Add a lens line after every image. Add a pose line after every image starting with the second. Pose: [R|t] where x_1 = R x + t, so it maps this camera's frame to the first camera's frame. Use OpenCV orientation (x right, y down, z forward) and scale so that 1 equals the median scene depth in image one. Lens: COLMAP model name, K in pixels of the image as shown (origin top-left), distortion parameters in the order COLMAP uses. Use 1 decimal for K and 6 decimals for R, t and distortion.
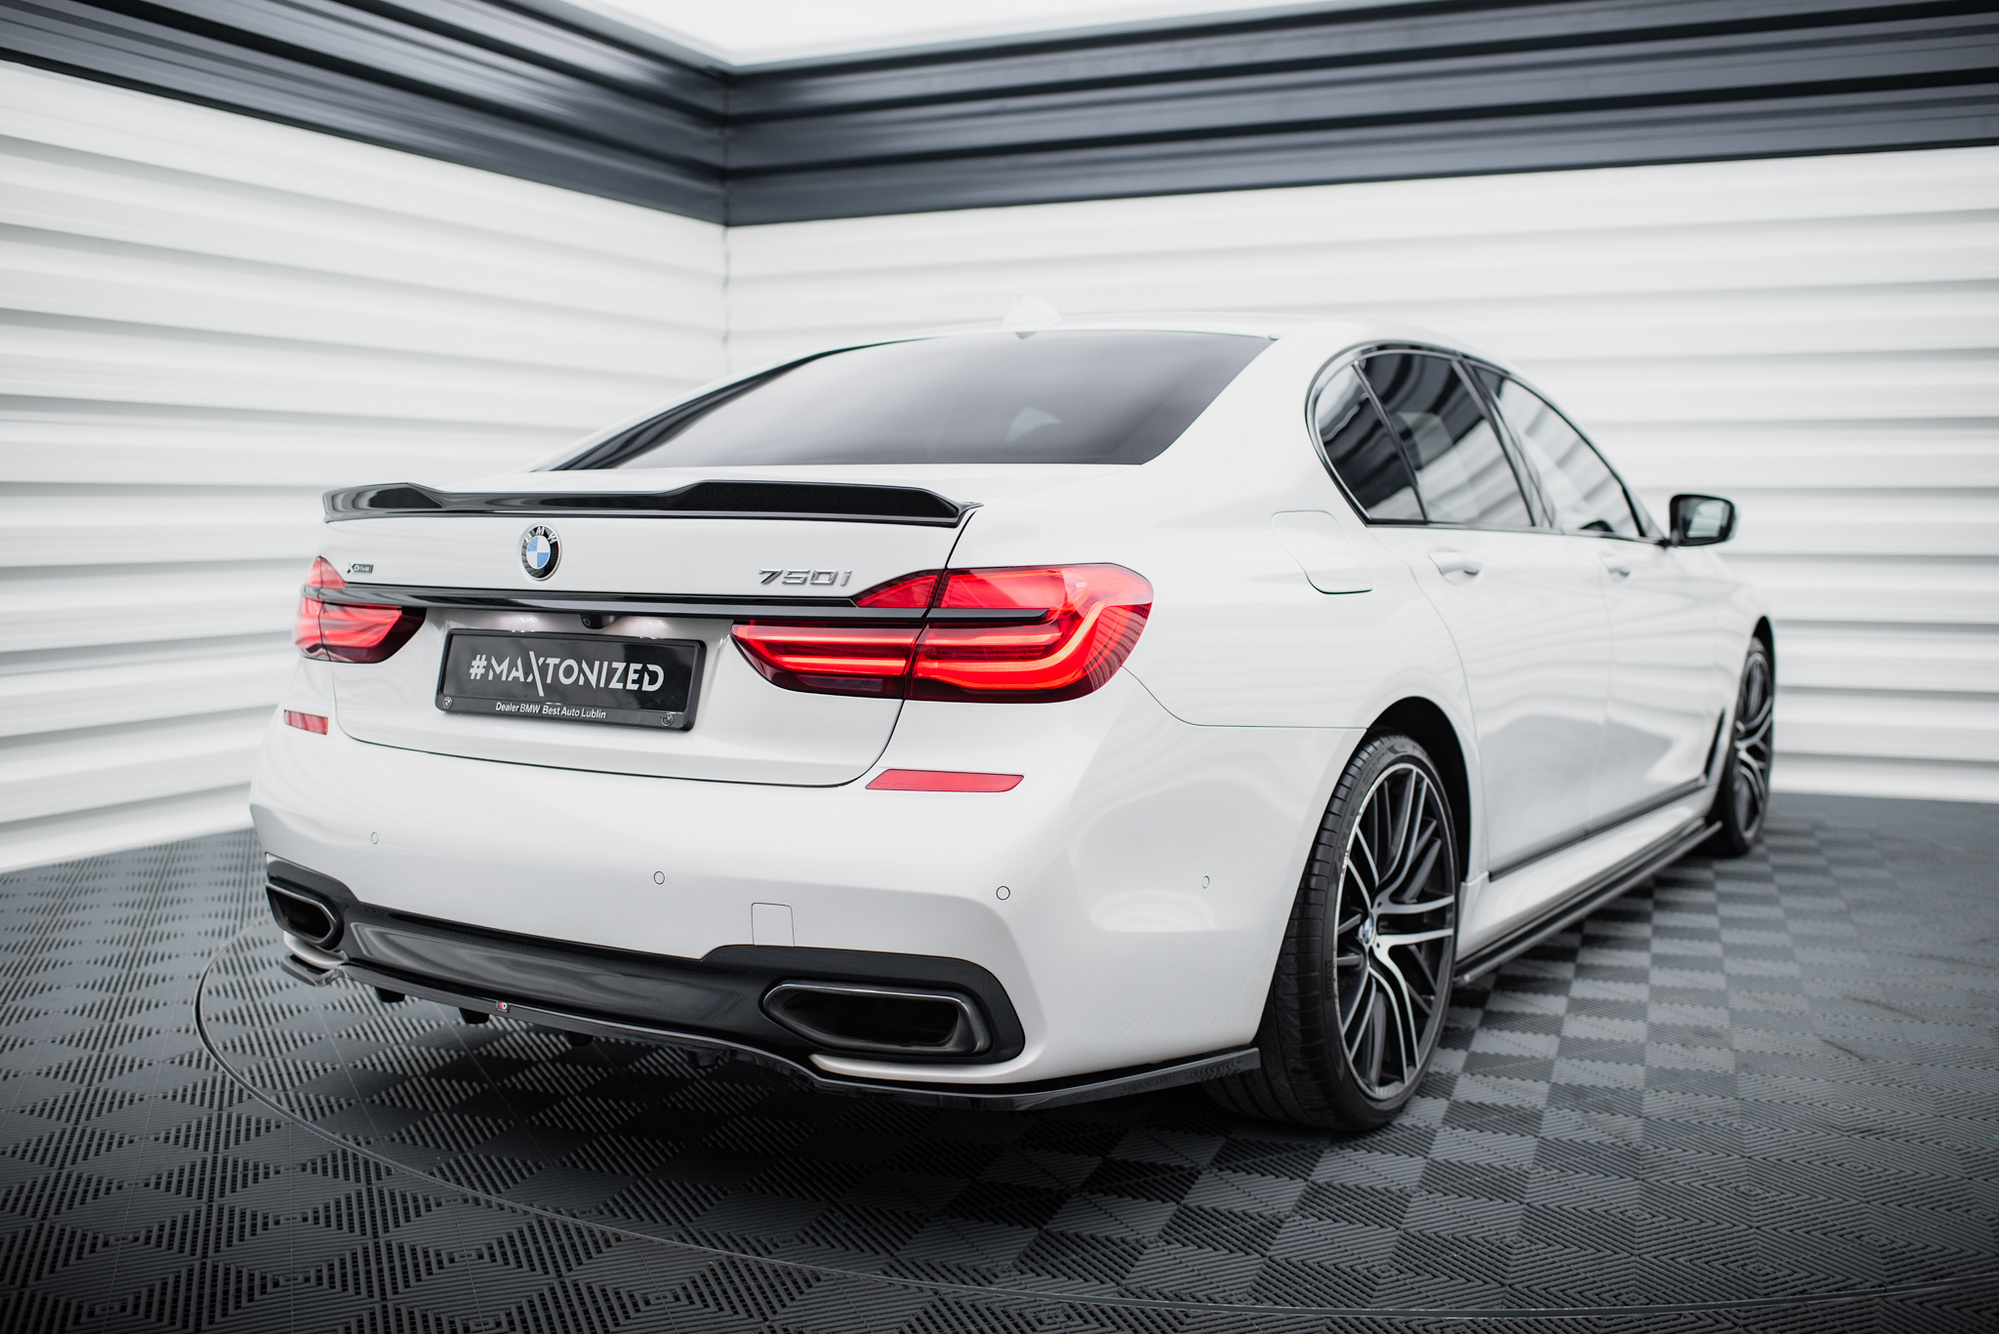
lens RADIAL K [[1983.1, 0, 998.7], [0, 1983.1, 684.2], [0, 0, 1]] dist [-0.094321, 0.115288]
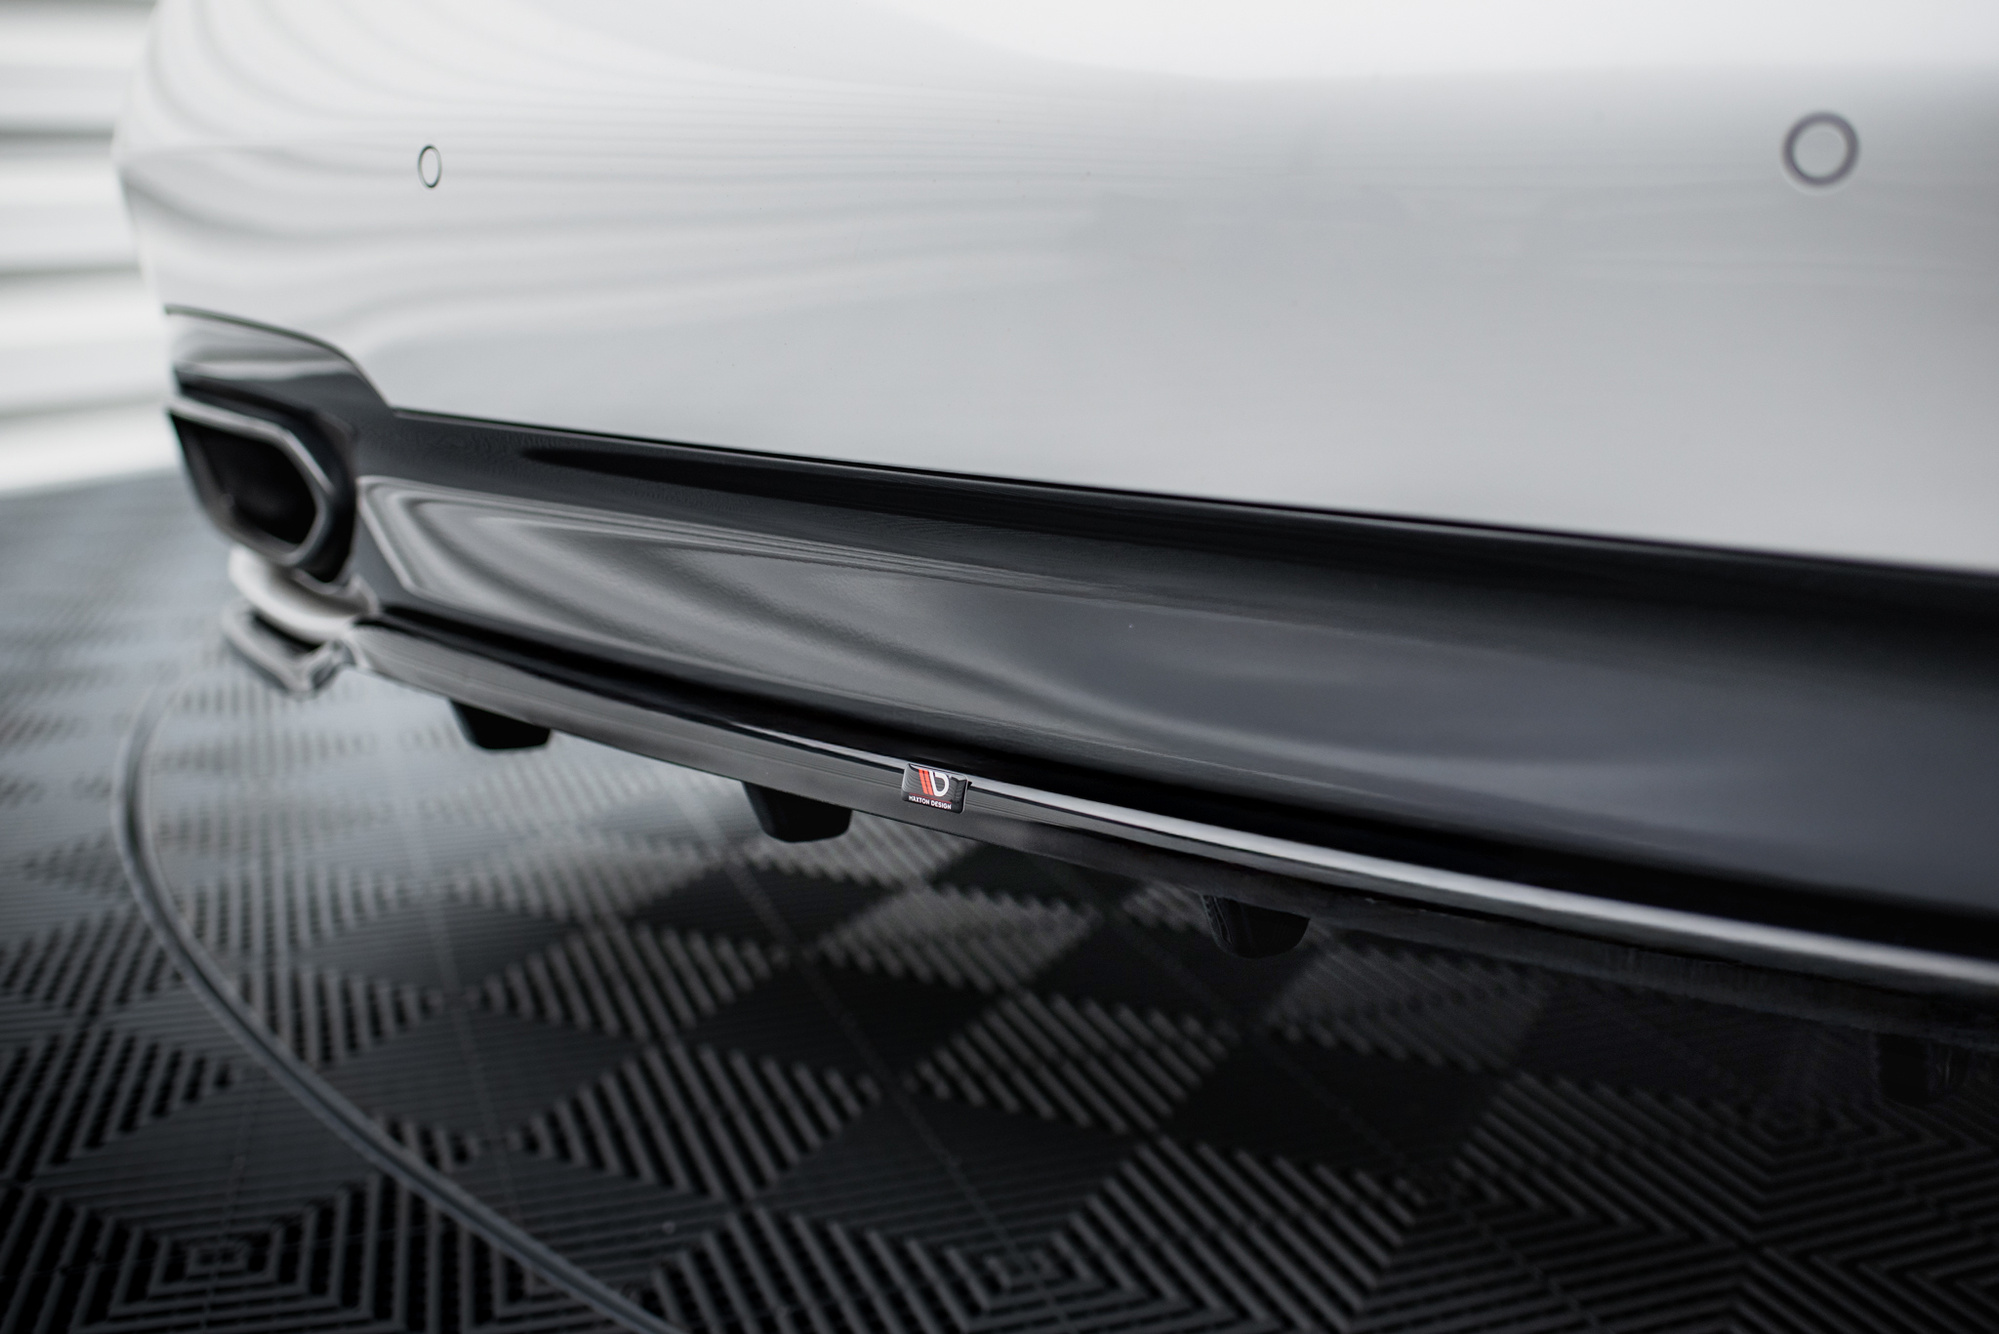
lens RADIAL K [[2155.9, 0, 1005.5], [0, 2155.9, 638.2], [0, 0, 1]] dist [-0.081514, 0.022875]
pose [[0.994379, 0.010773, -0.105328, -0.202550], [0.002365, 0.992302, 0.123821, 0.106403], [0.105851, -0.123375, 0.986699, 0.698577]]
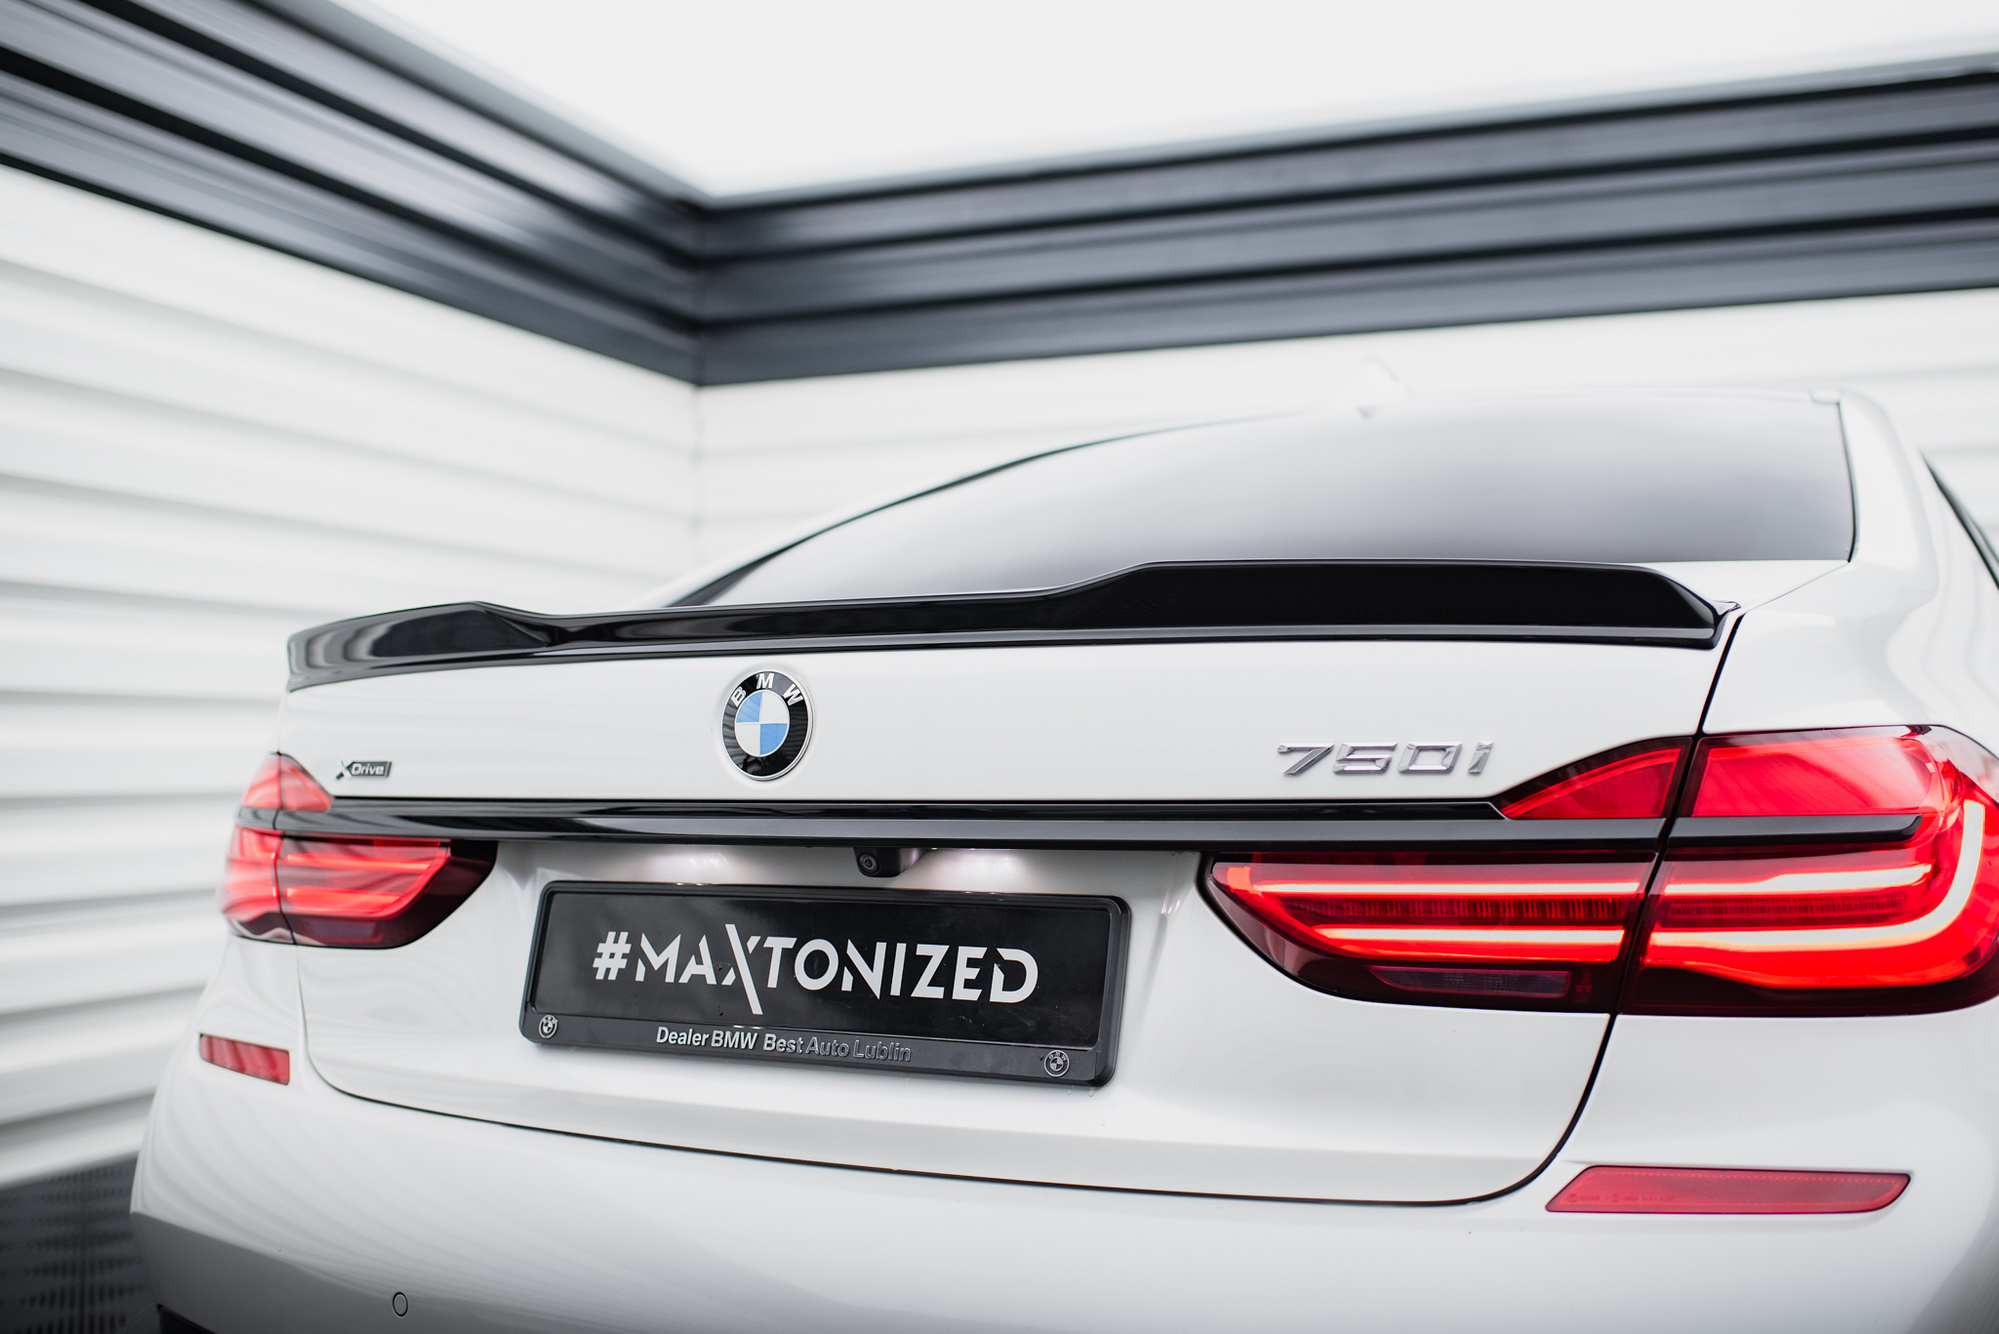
lens RADIAL K [[2155.9, 0, 1005.5], [0, 2155.9, 638.2], [0, 0, 1]] dist [-0.081514, 0.022875]
pose [[0.998651, -0.008451, 0.051238, -0.188463], [0.015663, 0.989737, -0.142043, -0.009484], [-0.049512, 0.142654, 0.988533, 0.431038]]
